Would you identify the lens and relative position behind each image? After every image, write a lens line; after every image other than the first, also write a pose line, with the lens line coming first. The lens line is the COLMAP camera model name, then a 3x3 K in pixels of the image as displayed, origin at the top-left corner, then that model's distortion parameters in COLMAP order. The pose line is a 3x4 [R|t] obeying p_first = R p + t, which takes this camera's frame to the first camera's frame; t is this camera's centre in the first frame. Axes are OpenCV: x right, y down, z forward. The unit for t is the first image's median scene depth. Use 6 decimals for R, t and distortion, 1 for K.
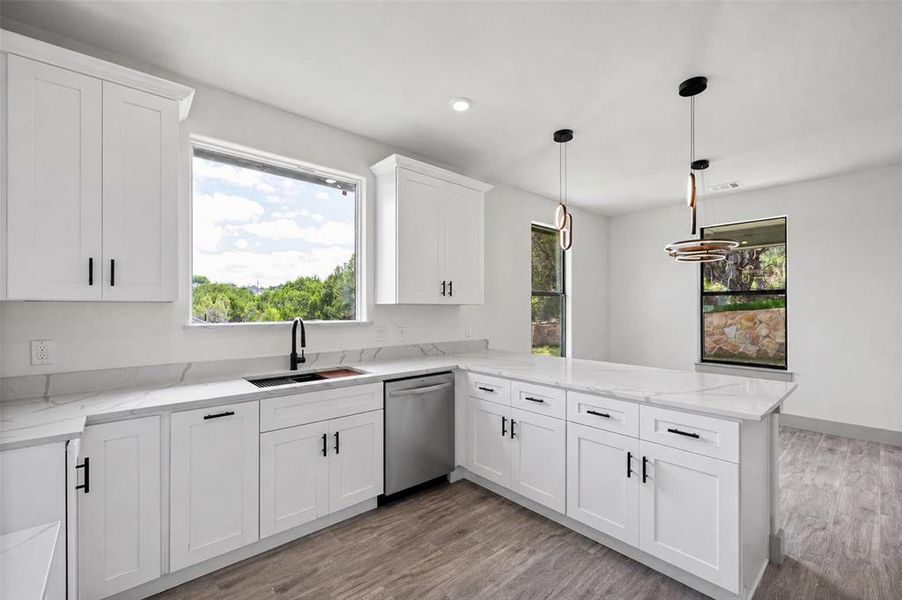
lens RADIAL K [[380.6, 0, 436.1], [0, 380.6, 307.8], [0, 0, 1]] dist [-0.000102, -0.000025]
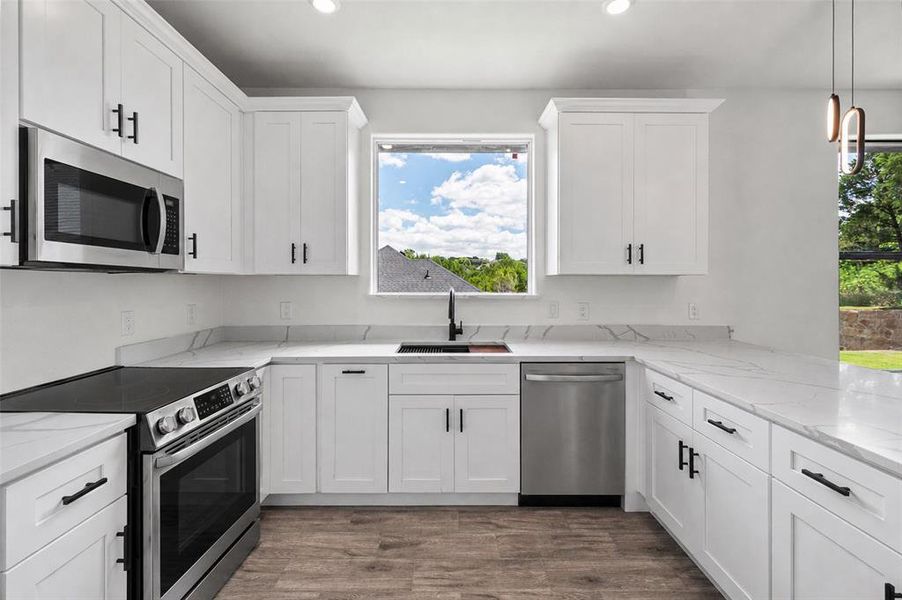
lens RADIAL K [[384.0, 0, 451.9], [0, 384.0, 282.5], [0, 0, 1]] dist [0.001069, 0.000159]
pose [[0.763998, 0.001409, -0.645217, 0.296544], [0.000335, 0.999997, 0.002581, 0.005302], [0.645219, -0.002188, 0.763995, 0.218124]]
